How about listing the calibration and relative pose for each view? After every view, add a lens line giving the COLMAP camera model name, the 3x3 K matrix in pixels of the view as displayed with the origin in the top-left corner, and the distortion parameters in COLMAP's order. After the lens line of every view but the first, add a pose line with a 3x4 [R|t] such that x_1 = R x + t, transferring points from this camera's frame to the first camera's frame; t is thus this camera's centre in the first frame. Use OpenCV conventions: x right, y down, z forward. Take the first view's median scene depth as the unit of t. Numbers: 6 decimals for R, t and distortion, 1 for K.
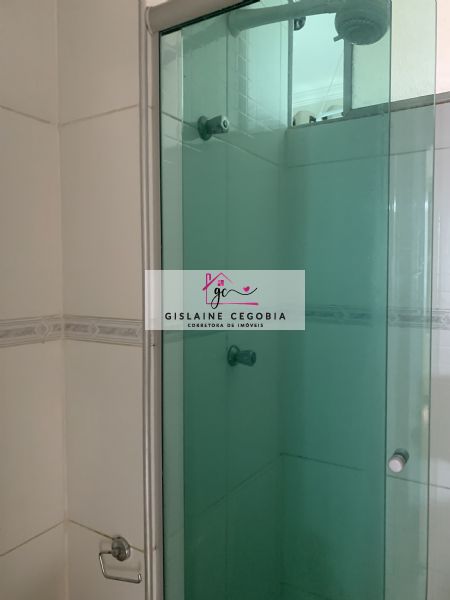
lens RADIAL K [[459.1, 0, 223.5], [0, 459.1, 295.5], [0, 0, 1]] dist [0.034786, -0.031467]
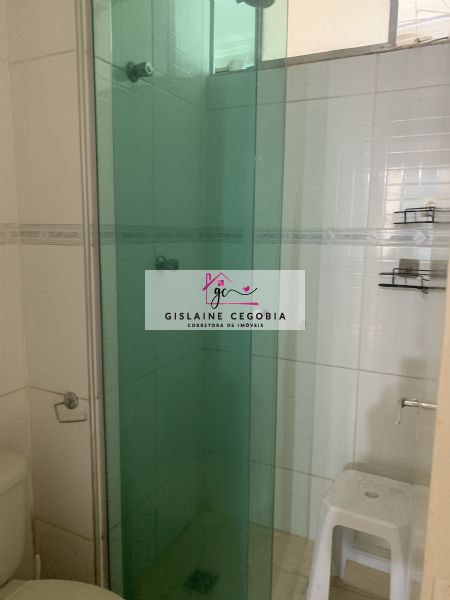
lens RADIAL K [[459.1, 0, 222.9], [0, 459.1, 300.0], [0, 0, 1]] dist [0.034786, -0.031467]
pose [[0.995470, -0.000188, 0.095079, 0.082491], [-0.009888, 0.994371, 0.105496, 0.109089], [-0.094563, -0.105958, 0.989864, -0.307252]]
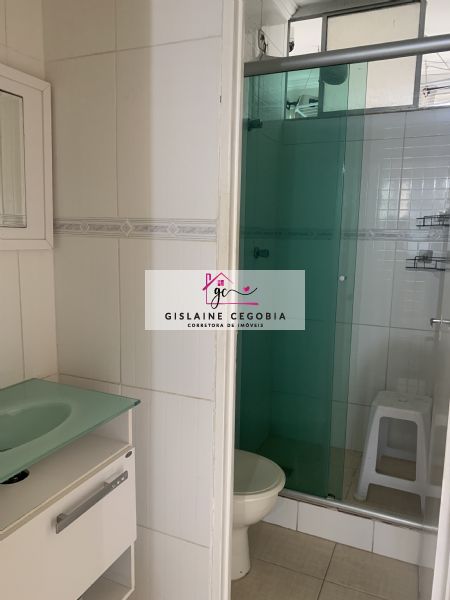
lens RADIAL K [[459.1, 0, 226.3], [0, 459.1, 300.6], [0, 0, 1]] dist [0.034786, -0.031467]
pose [[0.994258, 0.002498, 0.106977, -0.331097], [-0.014435, 0.993720, 0.110960, 0.135278], [-0.106028, -0.111868, 0.988051, -0.934515]]
